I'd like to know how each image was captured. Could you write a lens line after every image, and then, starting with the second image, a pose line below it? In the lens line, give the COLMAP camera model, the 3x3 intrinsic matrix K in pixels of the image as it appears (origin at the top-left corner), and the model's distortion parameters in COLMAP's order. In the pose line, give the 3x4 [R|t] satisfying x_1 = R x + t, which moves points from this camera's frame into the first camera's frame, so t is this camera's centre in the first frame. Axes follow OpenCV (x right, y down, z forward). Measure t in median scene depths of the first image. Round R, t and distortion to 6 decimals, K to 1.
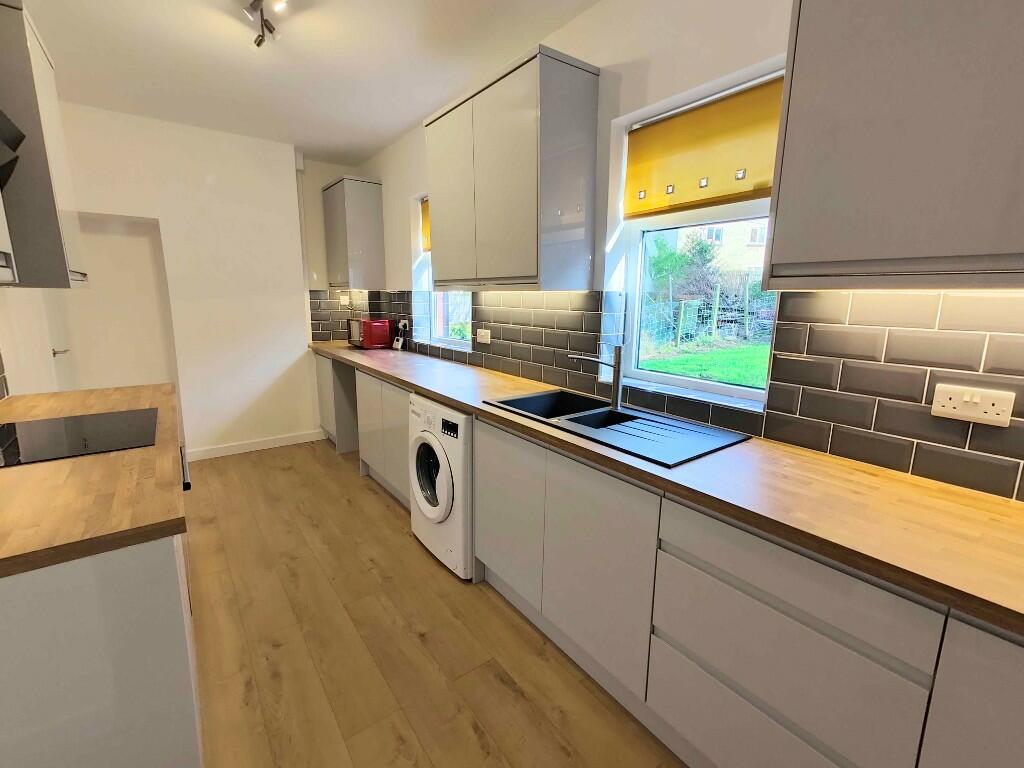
lens RADIAL K [[453.4, 0, 509.0], [0, 453.4, 381.5], [0, 0, 1]] dist [0.013923, -0.000636]
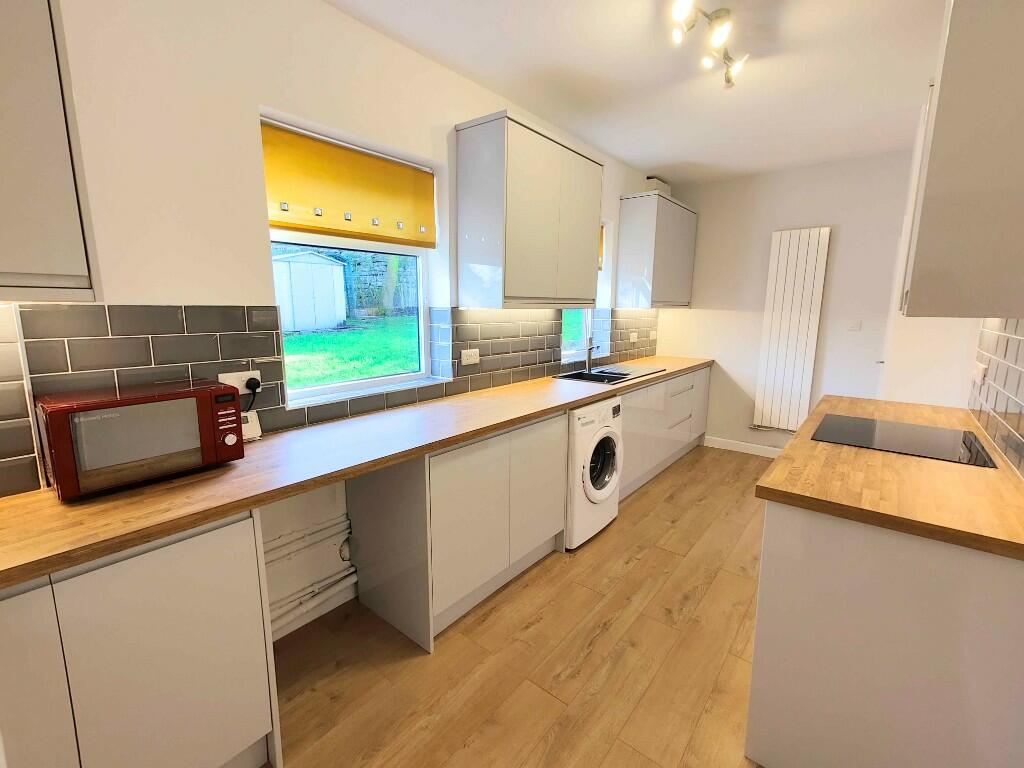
lens RADIAL K [[453.4, 0, 509.7], [0, 453.4, 381.8], [0, 0, 1]] dist [0.013923, -0.000636]
pose [[-0.247661, -0.169346, 0.953932, -0.981179], [0.173873, 0.960851, 0.215716, -0.241731], [-0.953117, 0.219287, -0.208521, 1.161651]]
